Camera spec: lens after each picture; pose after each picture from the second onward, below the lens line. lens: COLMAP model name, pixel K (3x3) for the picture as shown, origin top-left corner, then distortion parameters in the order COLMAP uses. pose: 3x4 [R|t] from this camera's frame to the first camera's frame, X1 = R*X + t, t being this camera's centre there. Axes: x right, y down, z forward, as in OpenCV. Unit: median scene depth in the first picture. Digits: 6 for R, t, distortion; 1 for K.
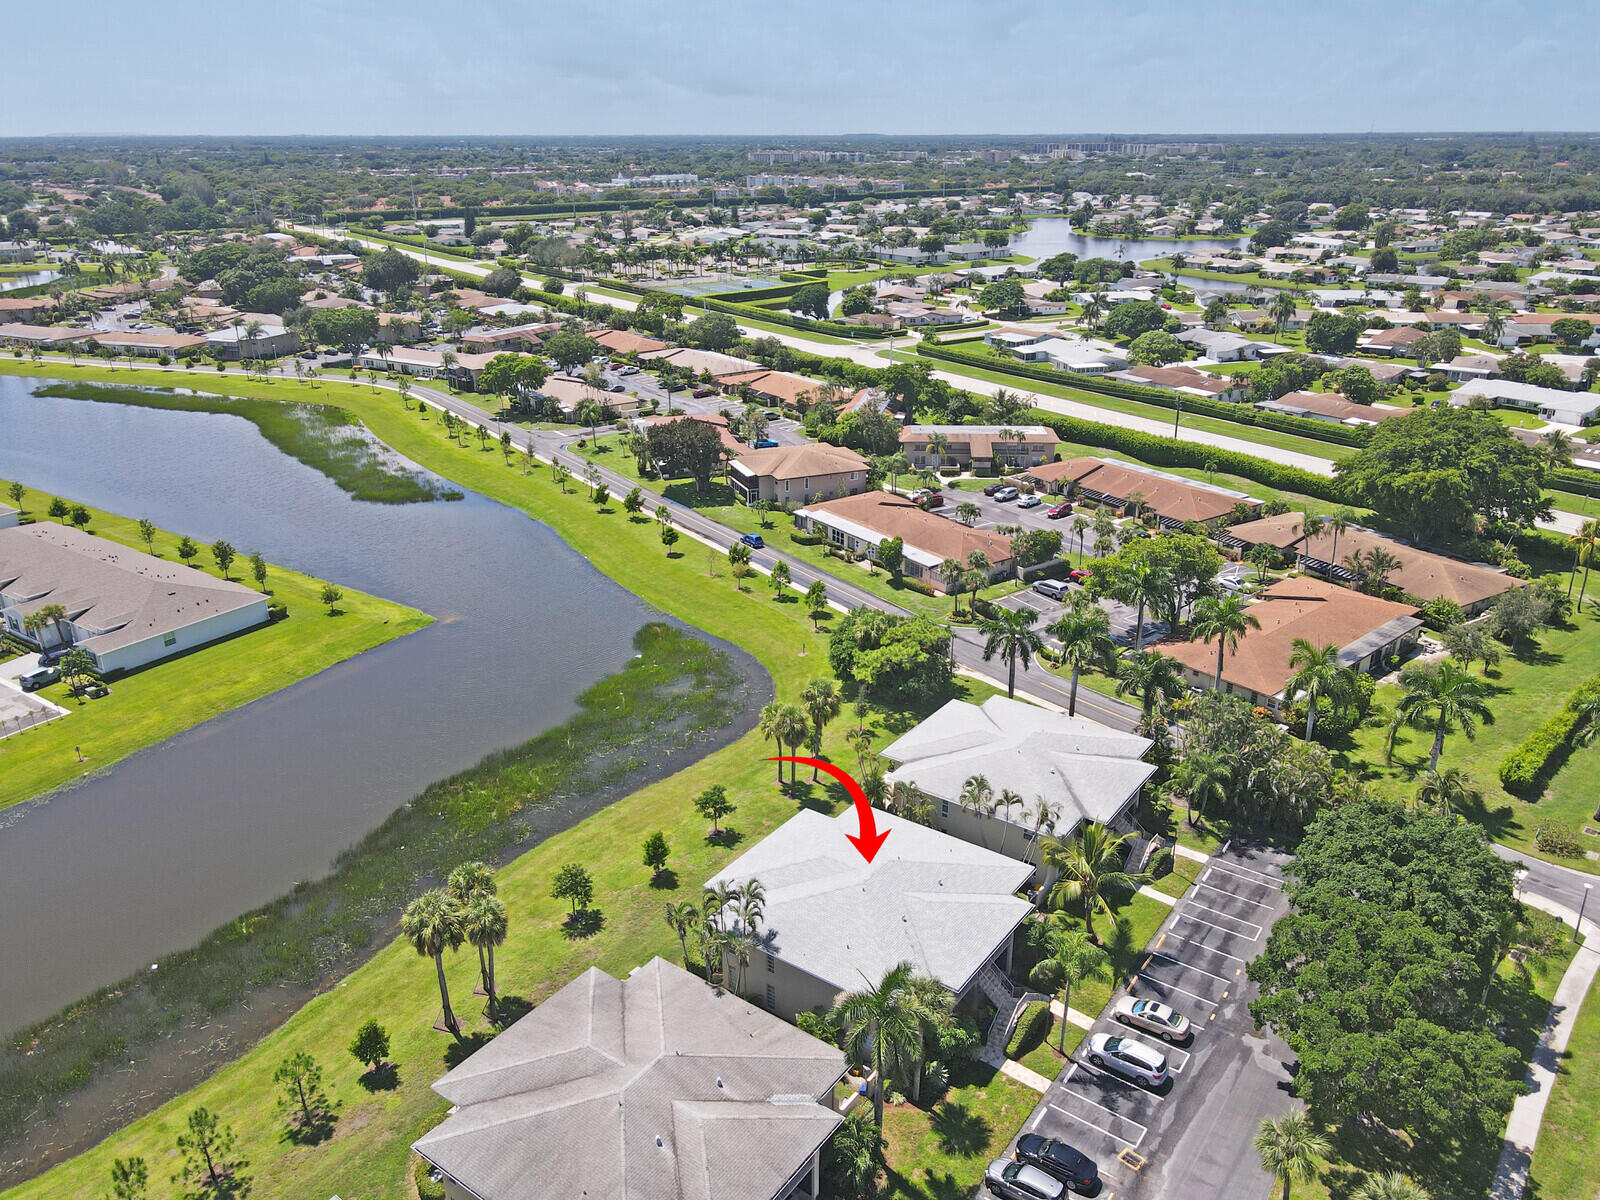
lens RADIAL K [[1176.7, 0, 804.9], [0, 1176.7, 598.4], [0, 0, 1]] dist [-0.009080, 0.045955]
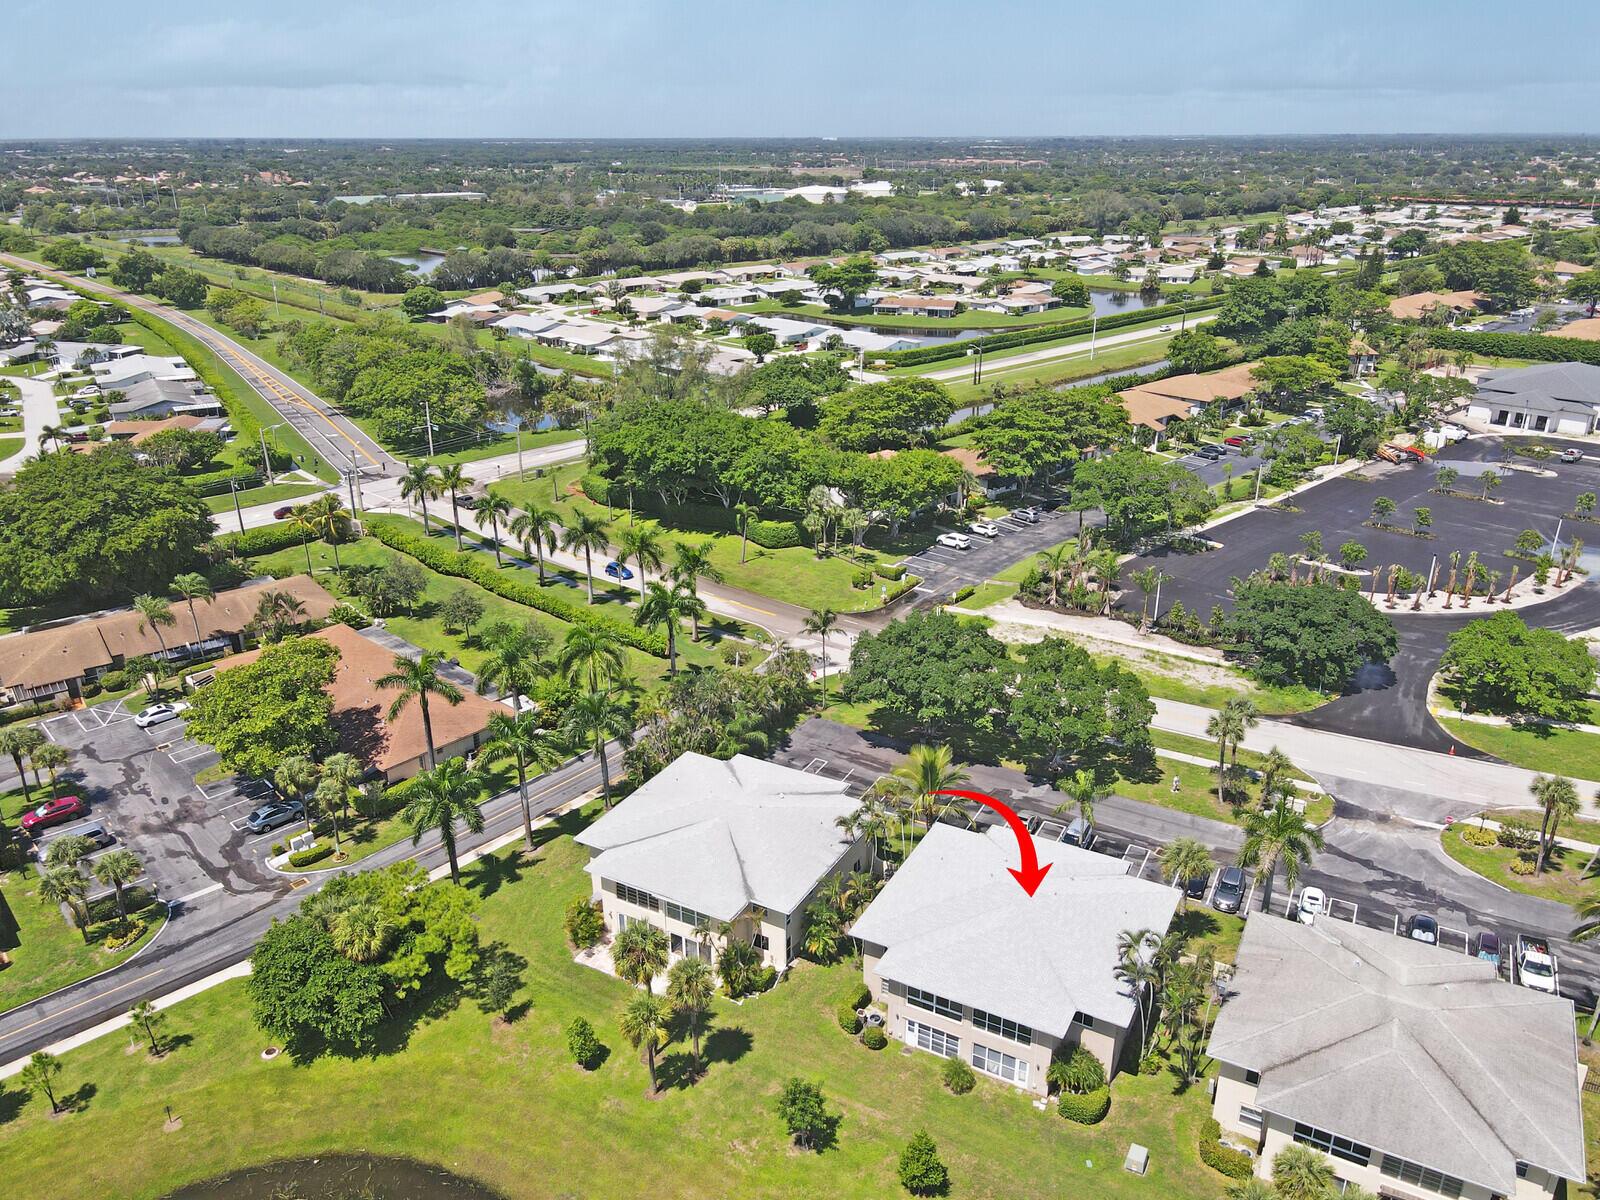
lens RADIAL K [[1176.7, 0, 804.9], [0, 1176.7, 598.4], [0, 0, 1]] dist [-0.009080, 0.045955]
pose [[-0.129188, -0.363037, 0.922776, -0.242551], [0.369447, 0.845955, 0.384537, -0.137760], [-0.920228, 0.390594, 0.024836, 0.343228]]
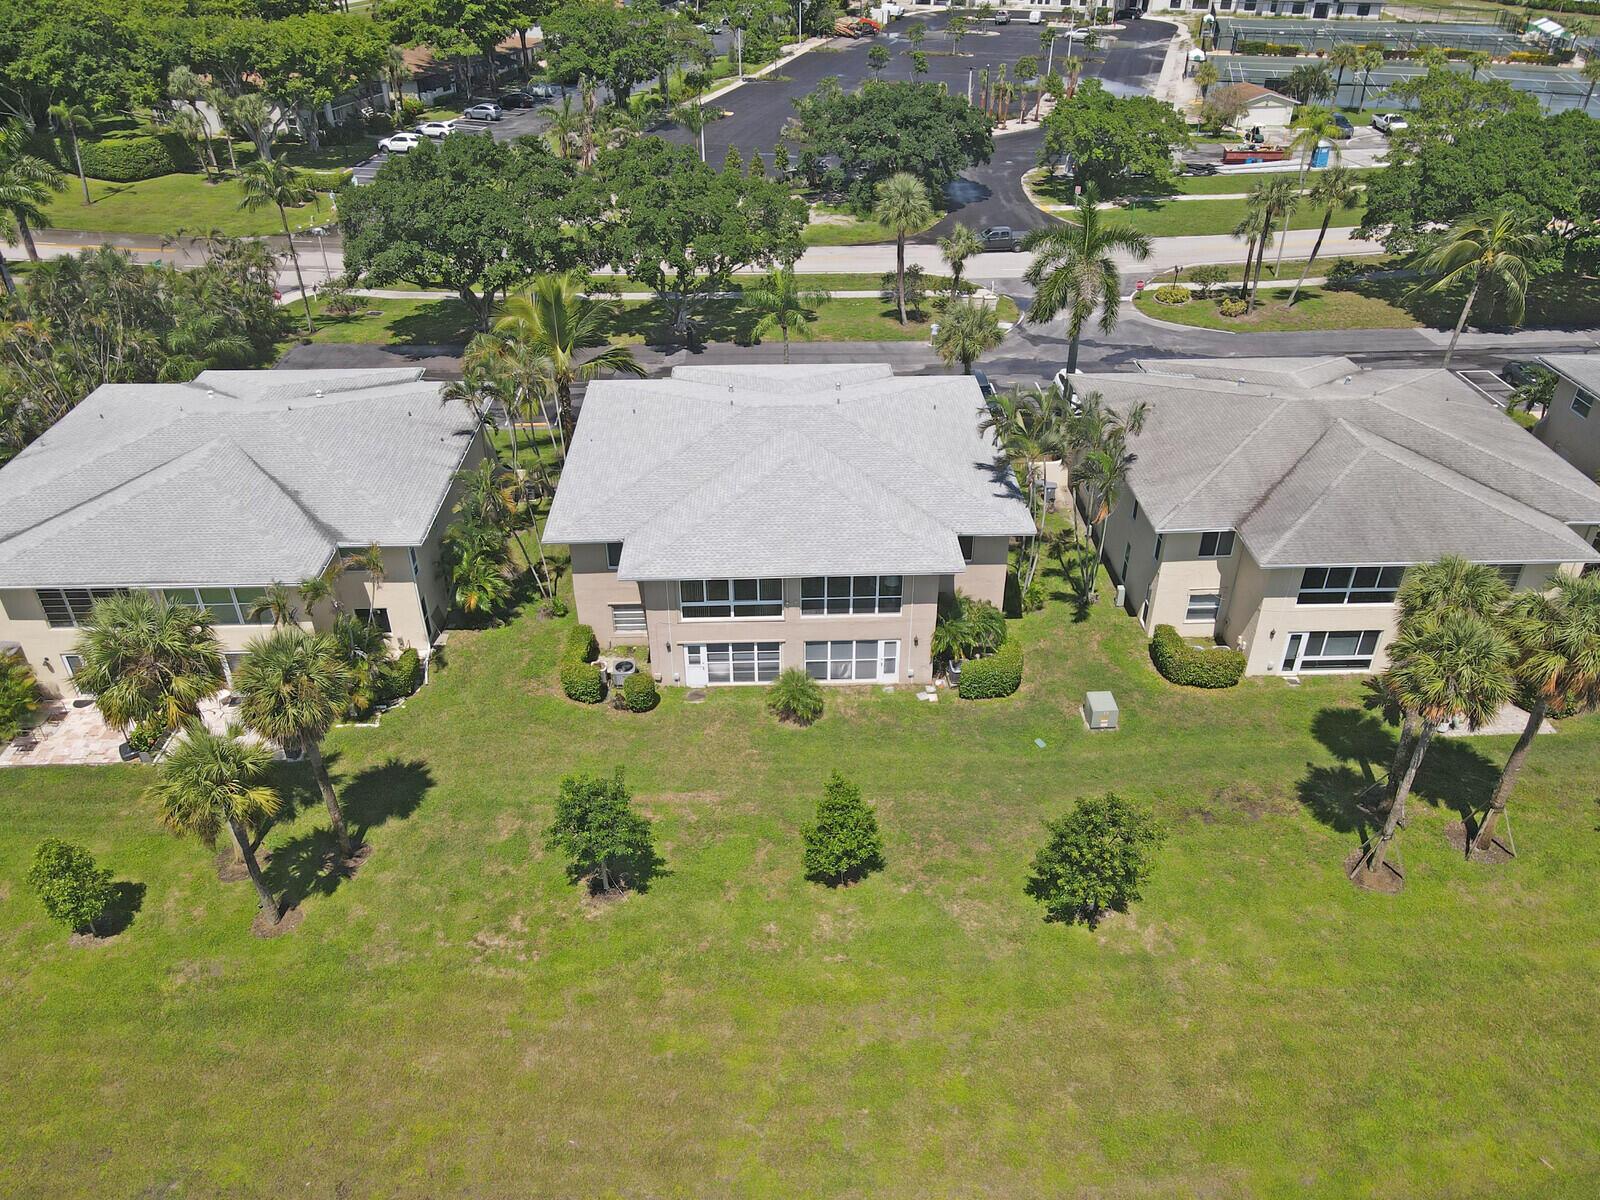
lens RADIAL K [[1176.7, 0, 804.9], [0, 1176.7, 598.4], [0, 0, 1]] dist [-0.009080, 0.045955]
pose [[-0.612302, -0.428188, 0.664636, -0.130687], [0.296041, 0.655323, 0.694919, -0.041586], [-0.733107, 0.622259, -0.274494, 0.400736]]
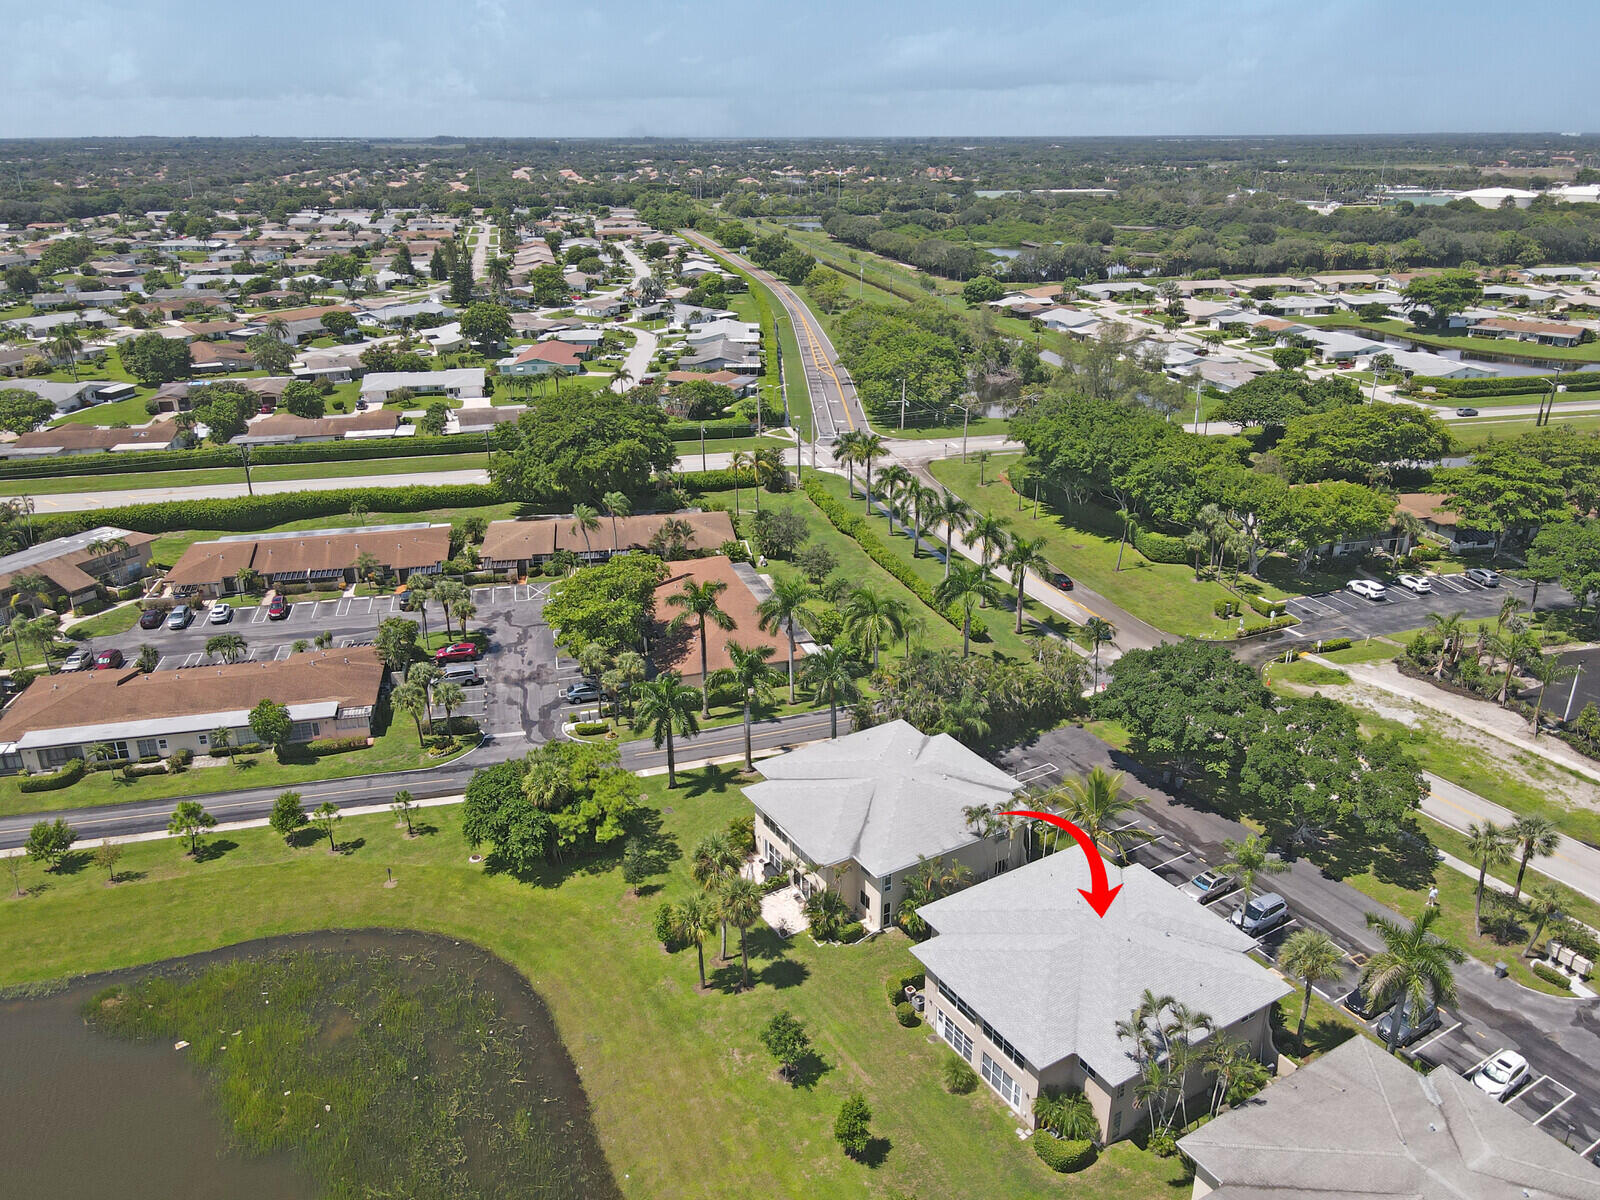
lens RADIAL K [[1176.7, 0, 804.9], [0, 1176.7, 598.4], [0, 0, 1]] dist [-0.009080, 0.045955]
pose [[0.386029, -0.339220, 0.857853, -0.244872], [0.342574, 0.916150, 0.208116, -0.091844], [-0.856519, 0.213539, 0.469868, 0.230767]]
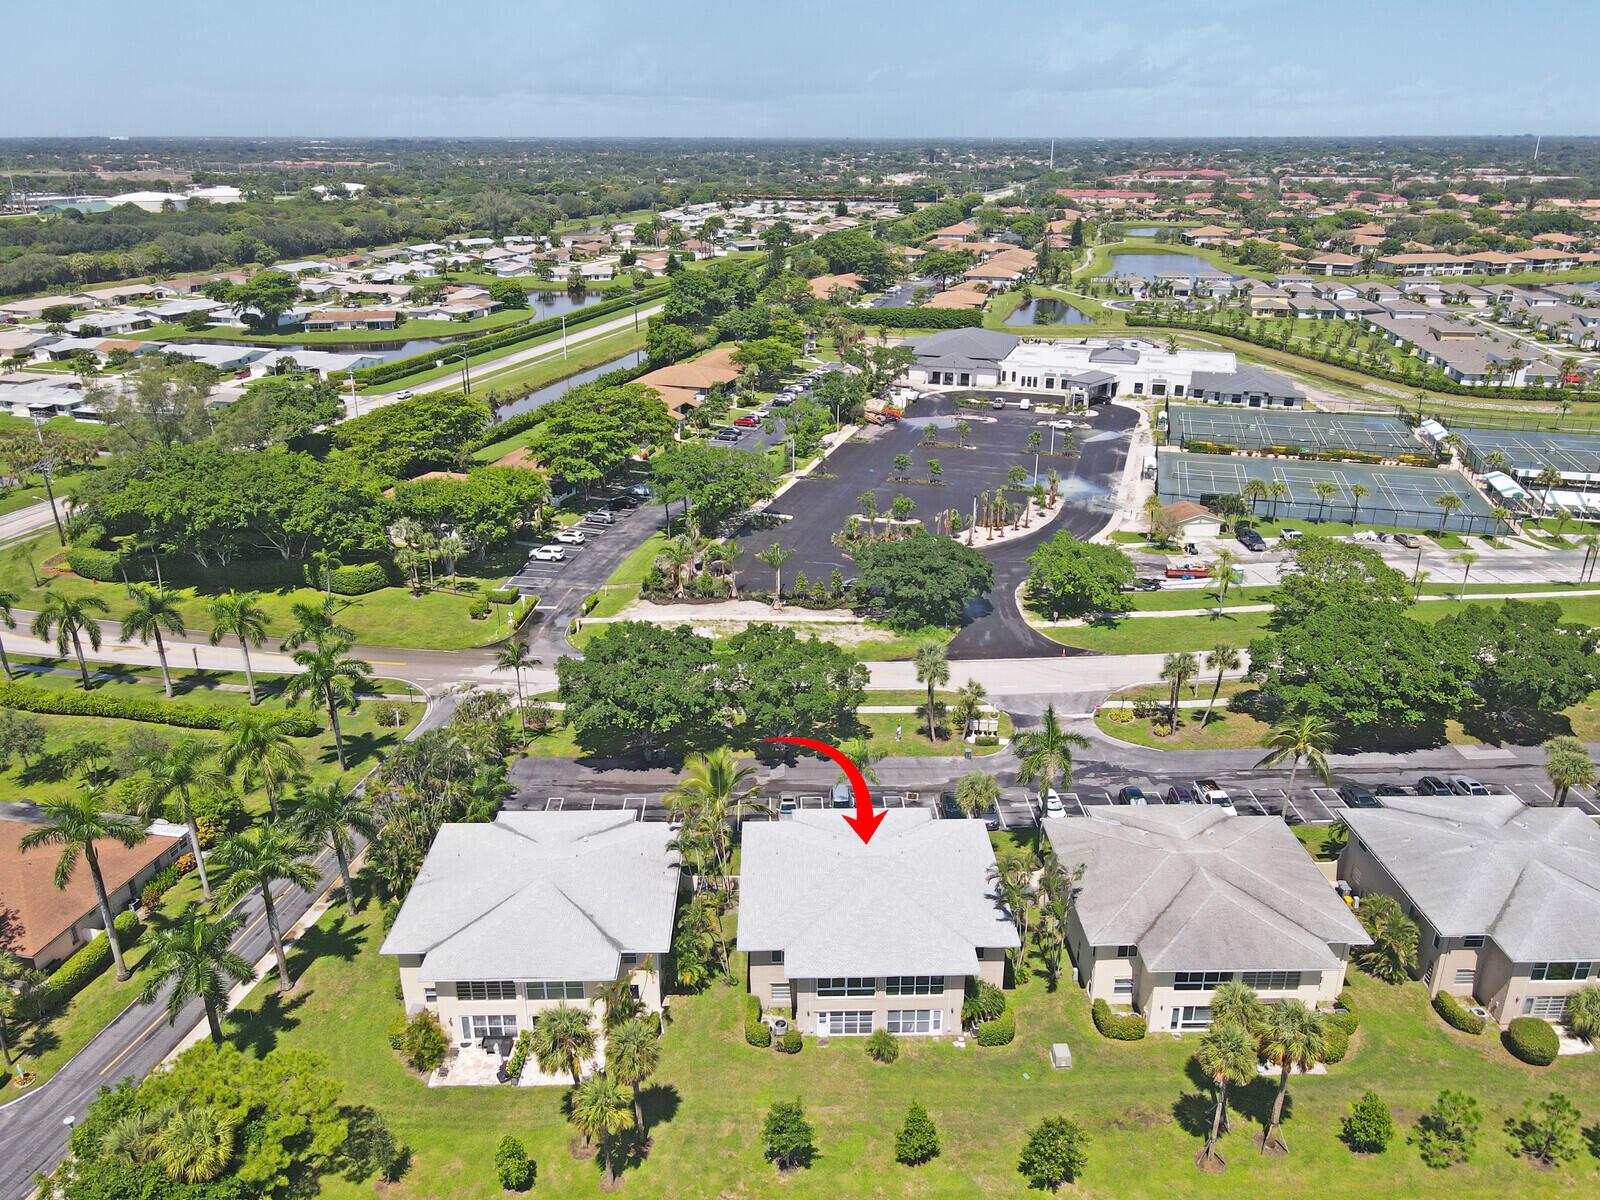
lens RADIAL K [[1176.7, 0, 804.9], [0, 1176.7, 598.4], [0, 0, 1]] dist [-0.009080, 0.045955]
pose [[-0.603783, -0.291049, 0.742117, -0.198664], [0.297028, 0.781780, 0.548265, -0.172915], [-0.739744, 0.551462, -0.385576, 0.430981]]
